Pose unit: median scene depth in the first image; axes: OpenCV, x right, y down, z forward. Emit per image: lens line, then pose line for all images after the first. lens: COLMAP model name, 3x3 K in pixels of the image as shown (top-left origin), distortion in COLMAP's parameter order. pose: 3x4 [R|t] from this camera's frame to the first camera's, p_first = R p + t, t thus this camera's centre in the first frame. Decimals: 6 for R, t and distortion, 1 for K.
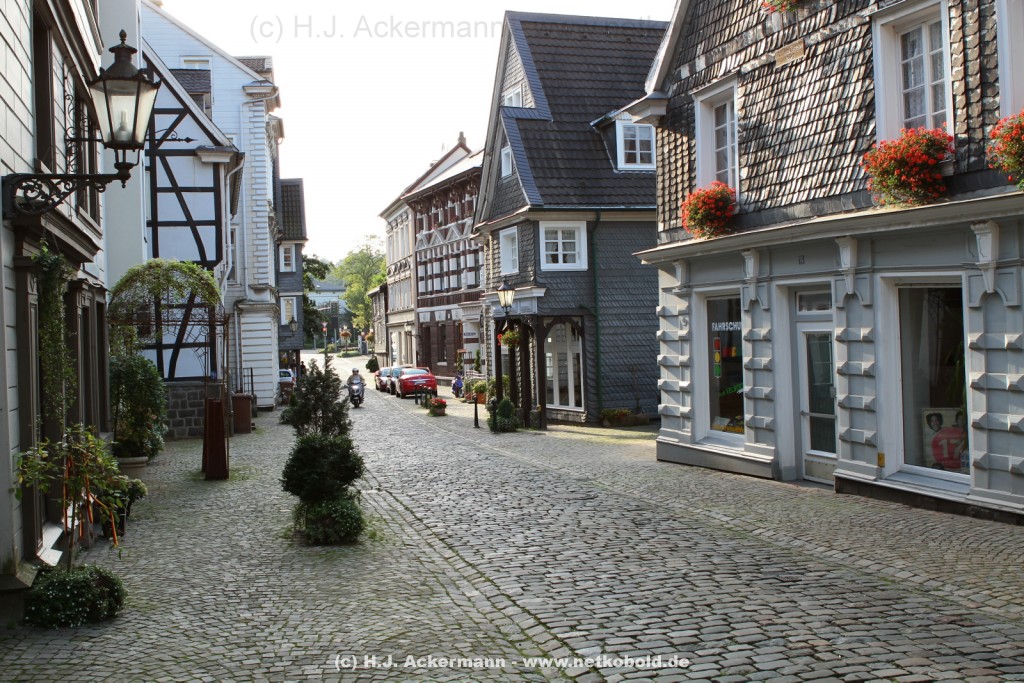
lens RADIAL K [[1131.5, 0, 512.0], [0, 1131.5, 341.5], [0, 0, 1]] dist [-0.108936, 0.073725]
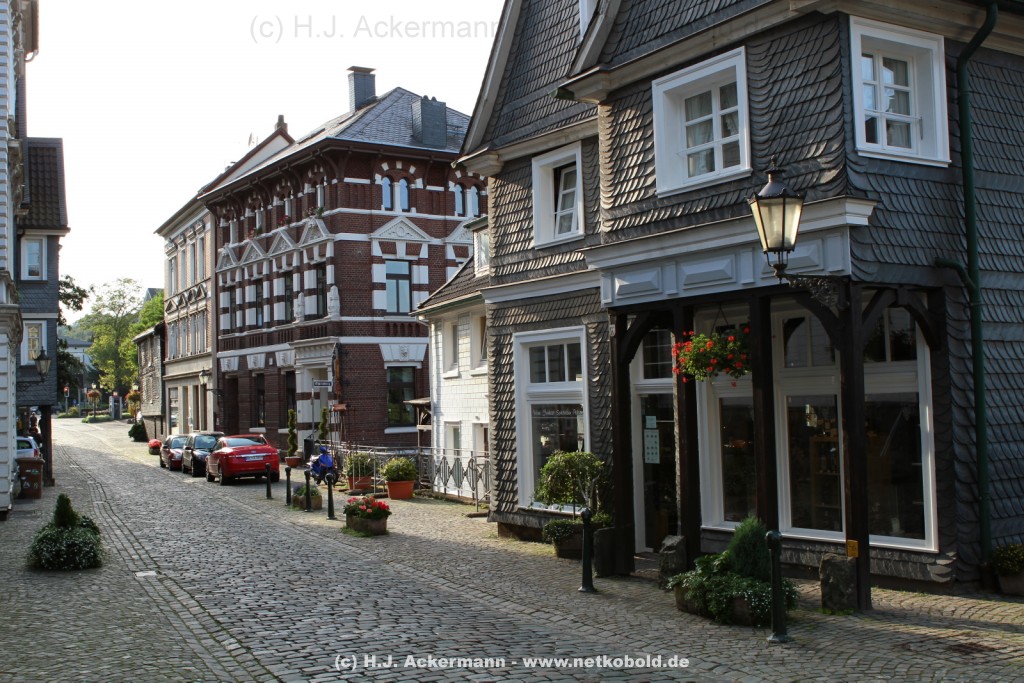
lens RADIAL K [[1131.5, 0, 512.0], [0, 1131.5, 341.5], [0, 0, 1]] dist [-0.108936, 0.073725]
pose [[0.974966, 0.016693, 0.221724, -0.060512], [-0.003238, 0.998138, -0.060912, 0.006607], [-0.222328, 0.058669, 0.973205, 0.271231]]
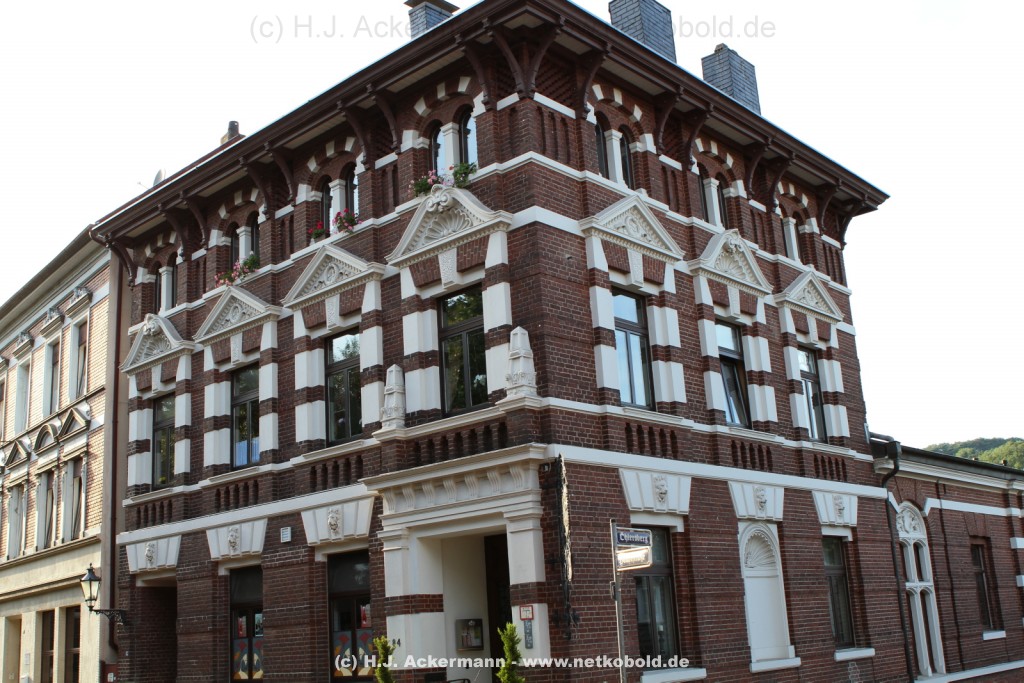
lens RADIAL K [[1091.6, 0, 512.0], [0, 1091.6, 341.5], [0, 0, 1]] dist [-0.073752, 0.012989]
pose [[0.900194, 0.092167, 0.425624, -0.122610], [0.035348, 0.958659, -0.282353, 0.012186], [-0.434052, 0.269217, 0.859721, 0.654518]]
